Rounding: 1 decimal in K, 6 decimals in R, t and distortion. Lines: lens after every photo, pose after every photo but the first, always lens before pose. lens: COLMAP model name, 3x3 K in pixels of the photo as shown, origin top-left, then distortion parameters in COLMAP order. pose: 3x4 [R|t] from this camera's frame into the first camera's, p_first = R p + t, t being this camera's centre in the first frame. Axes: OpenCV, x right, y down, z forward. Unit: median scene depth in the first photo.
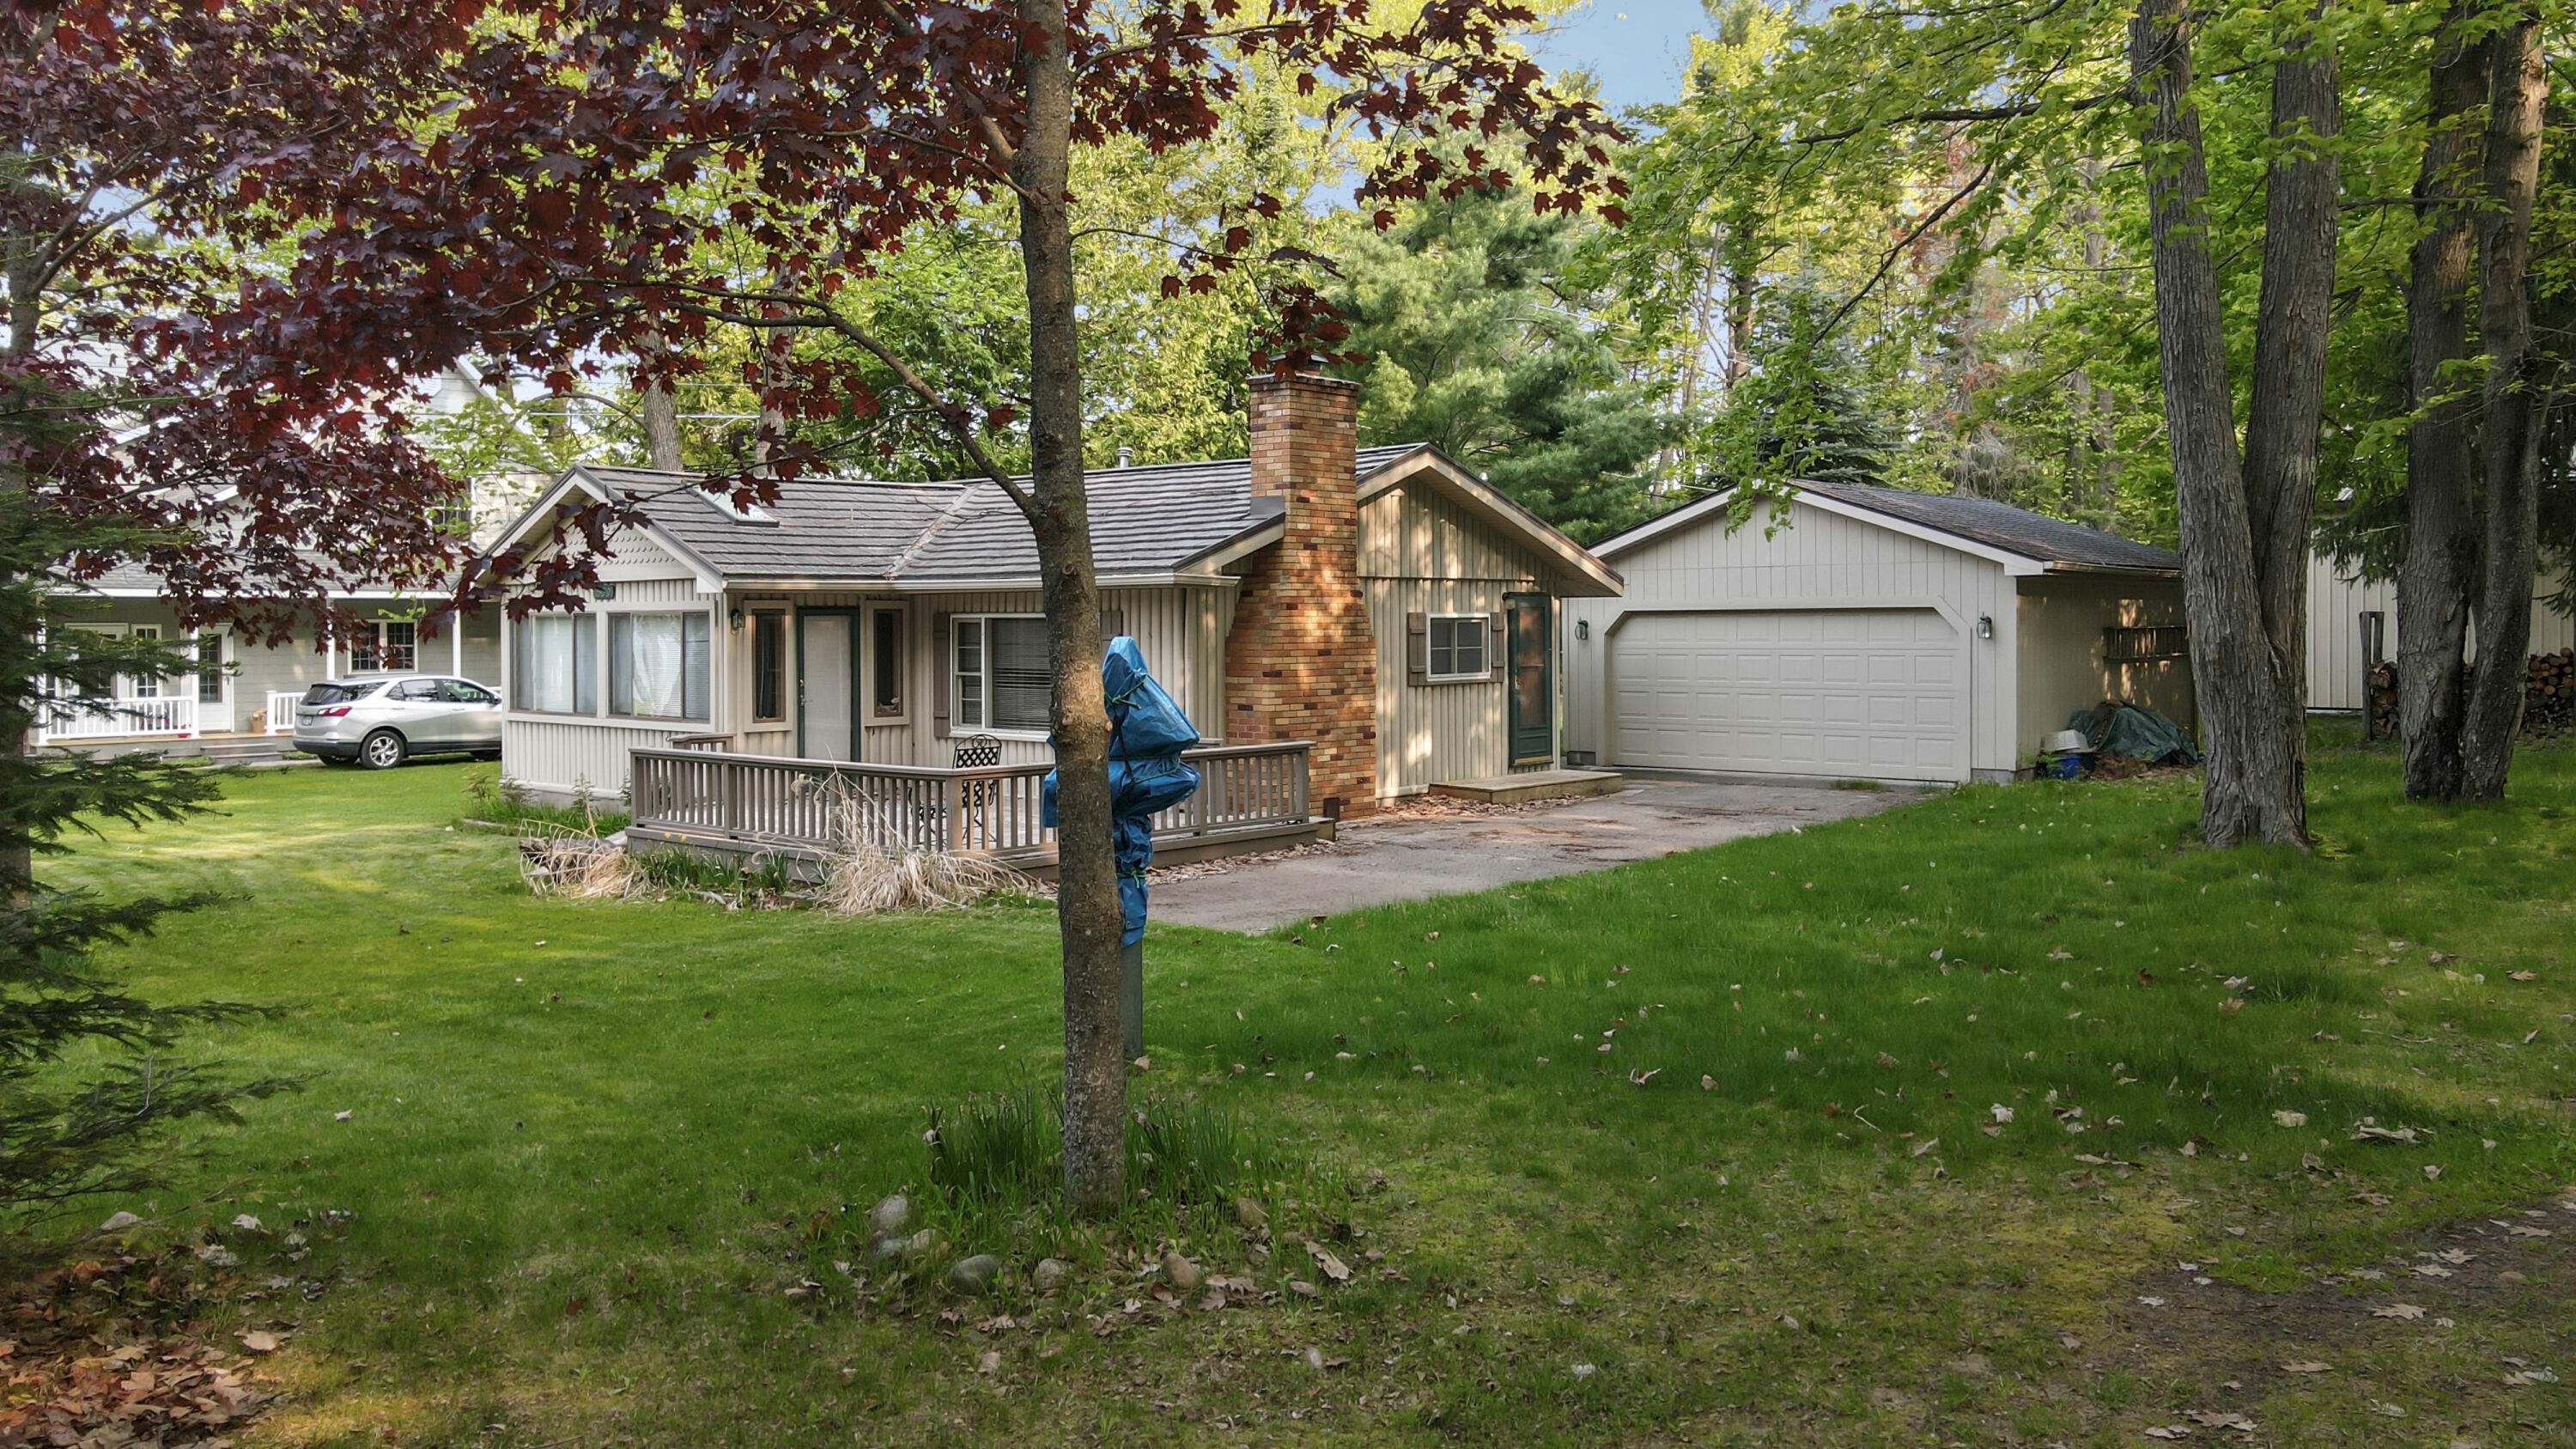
lens RADIAL K [[1988.0, 0, 1261.1], [0, 1988.0, 656.1], [0, 0, 1]] dist [0.005455, 0.002849]
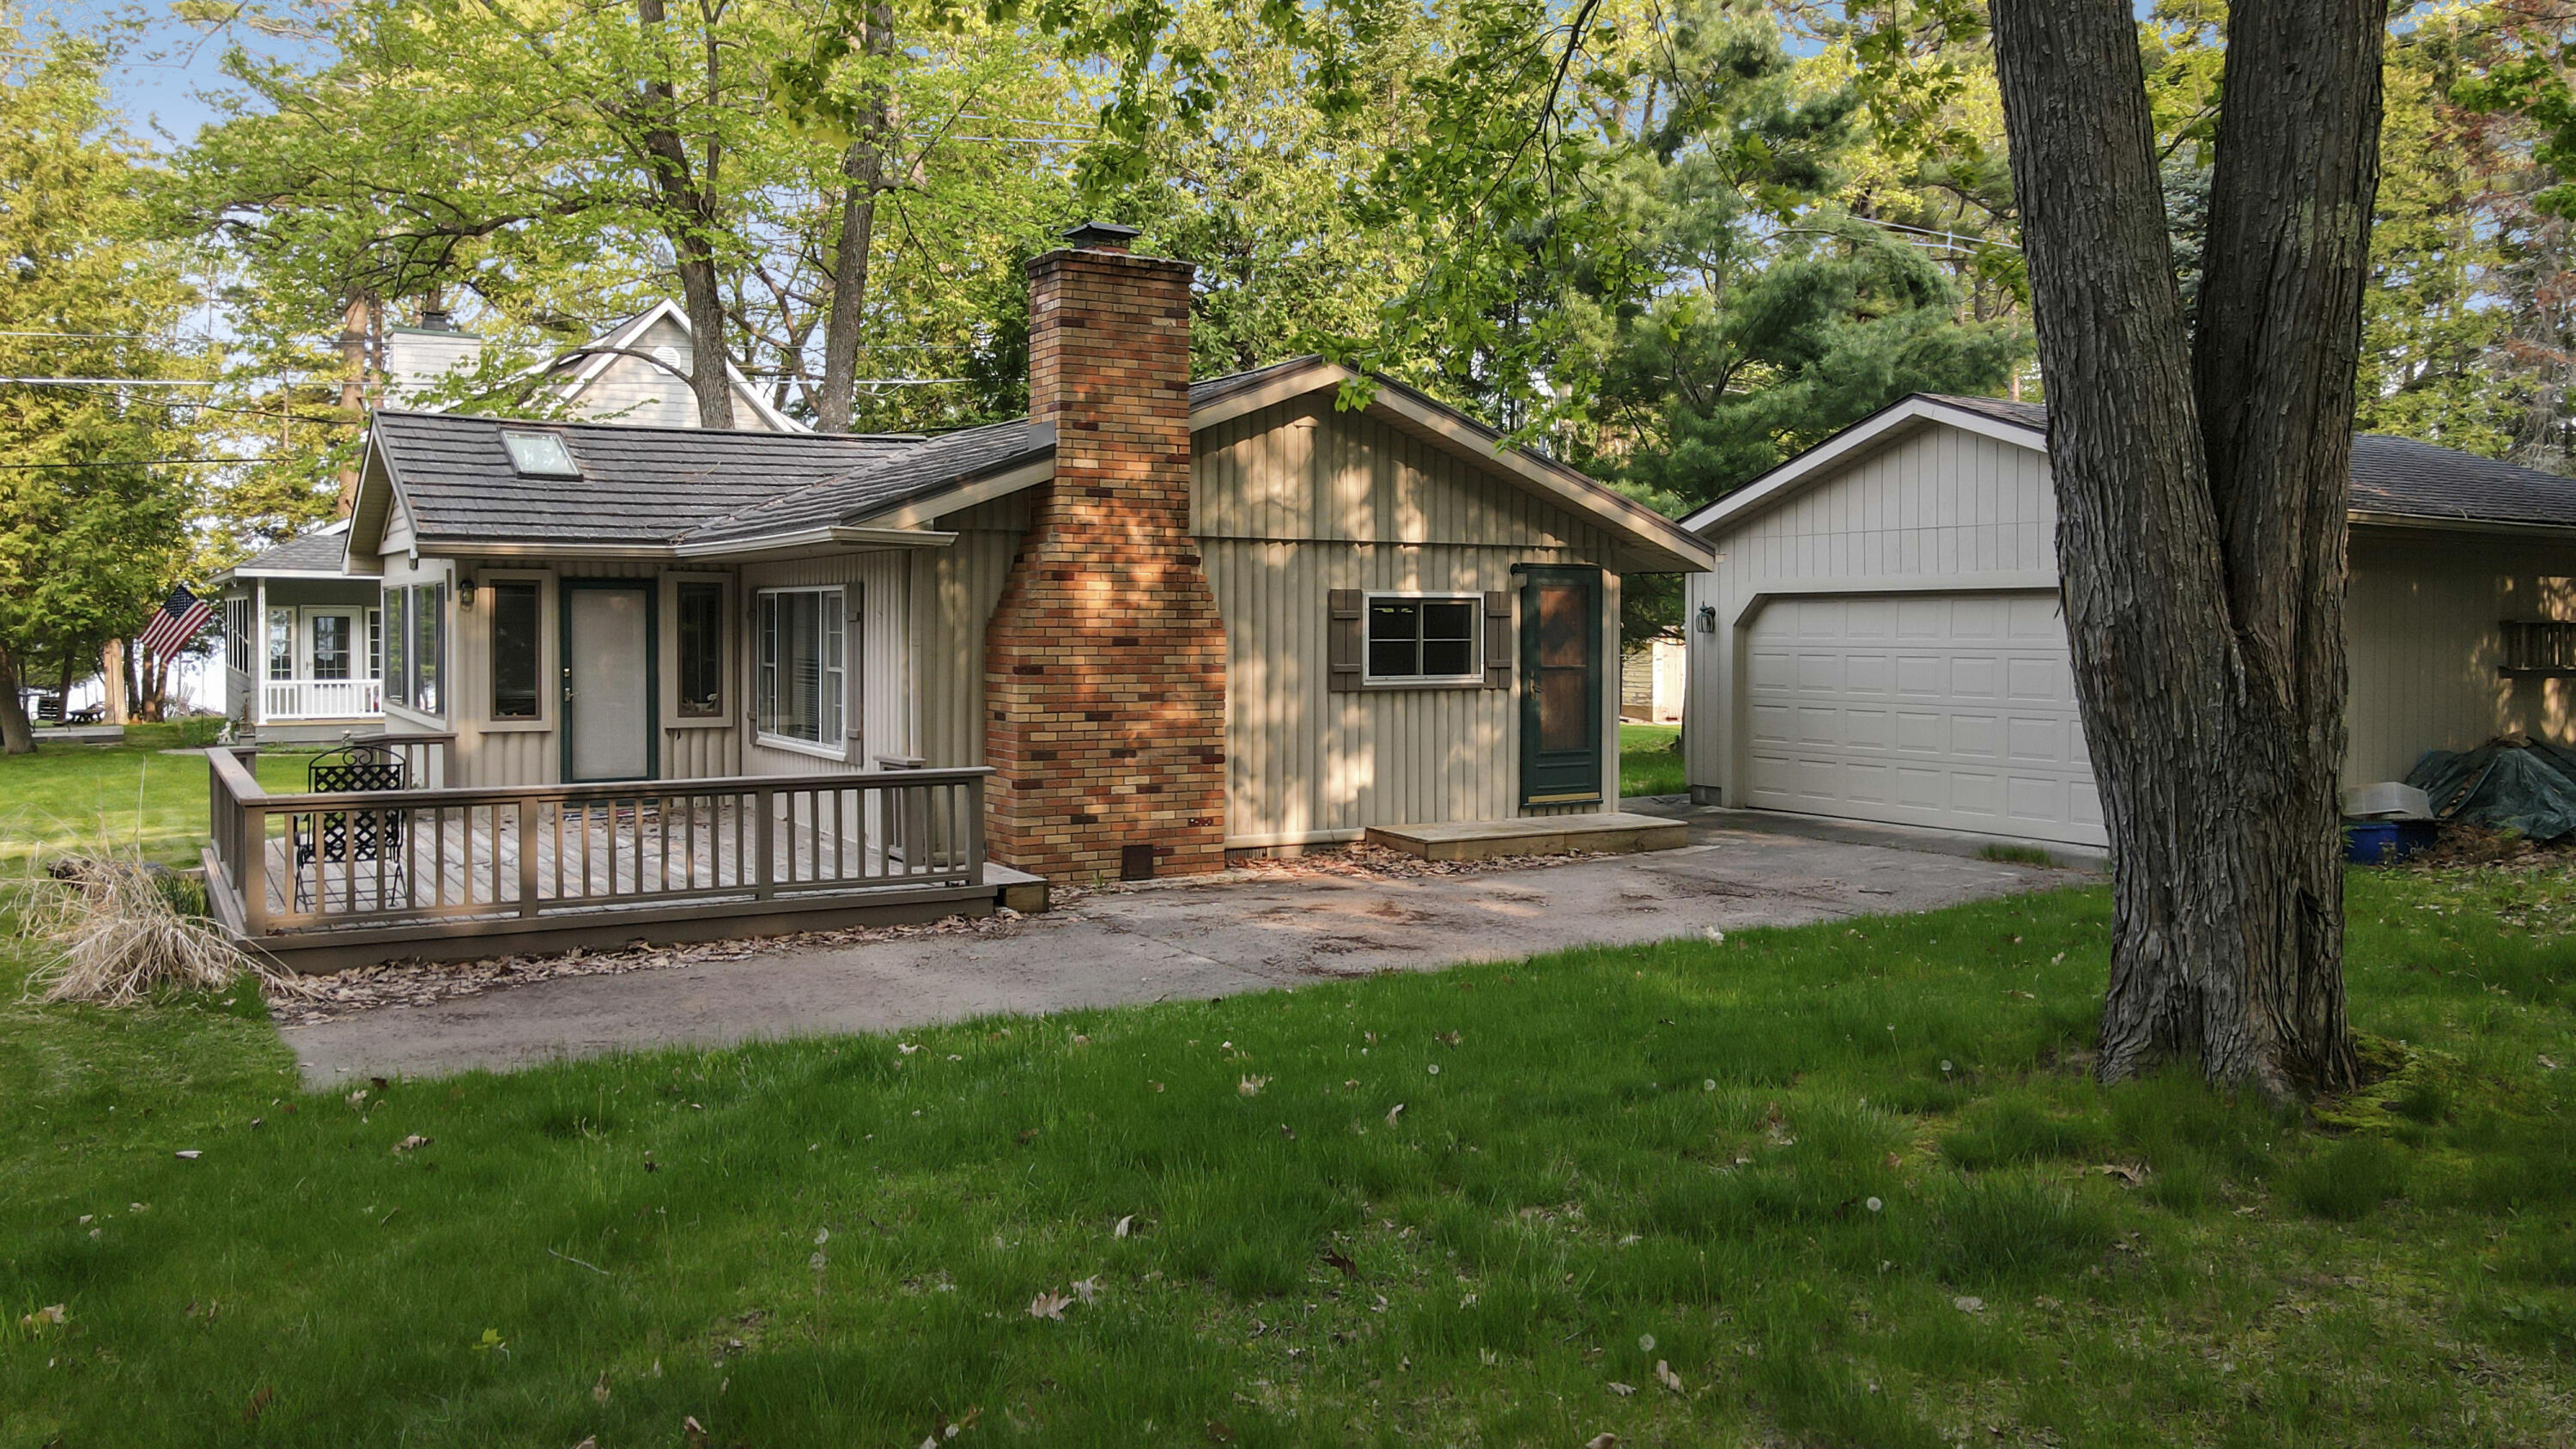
lens RADIAL K [[1963.5, 0, 1260.2], [0, 1963.5, 666.9], [0, 0, 1]] dist [0.007989, 0.037039]
pose [[0.952619, 0.015745, -0.303758, 0.273374], [-0.014093, 0.999872, 0.007630, 0.001215], [0.303839, -0.002987, 0.952719, 0.322207]]
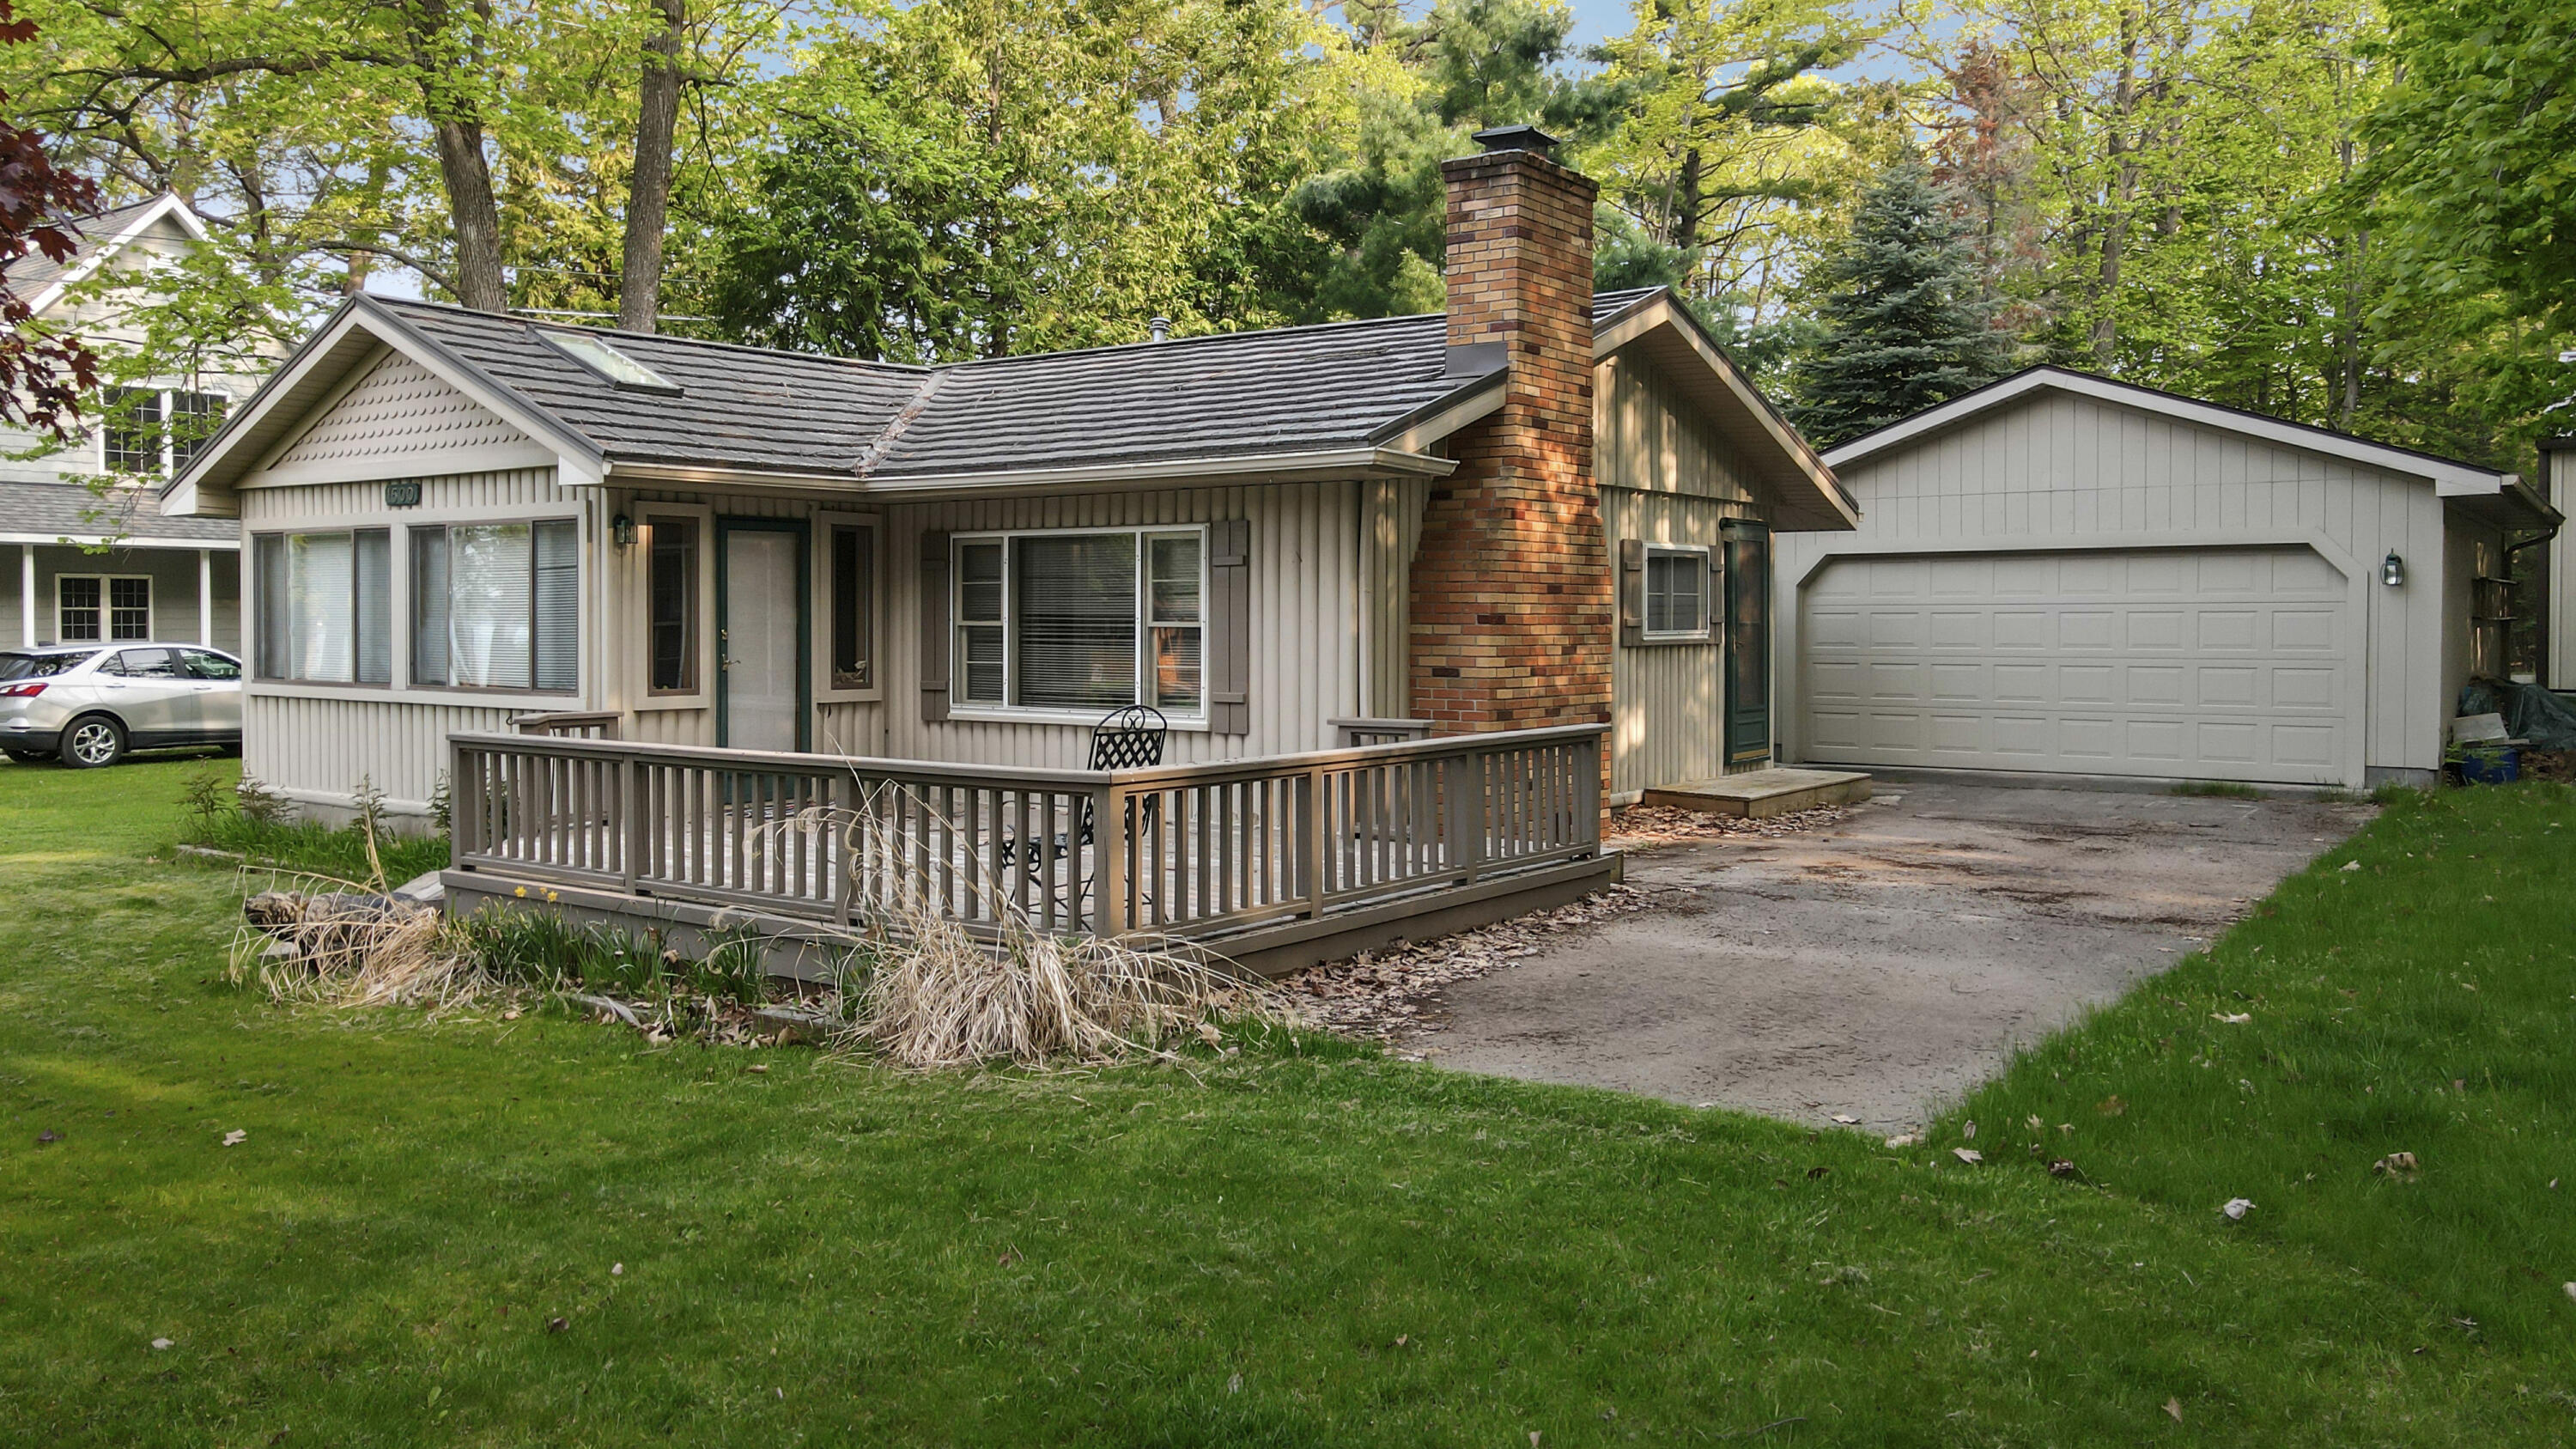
lens RADIAL K [[1963.5, 0, 1260.2], [0, 1963.5, 666.9], [0, 0, 1]] dist [0.007989, 0.037039]
pose [[0.995830, 0.004171, 0.091137, -0.114450], [-0.004837, 0.999963, 0.007084, 0.018391], [-0.091104, -0.007495, 0.995813, 0.347301]]
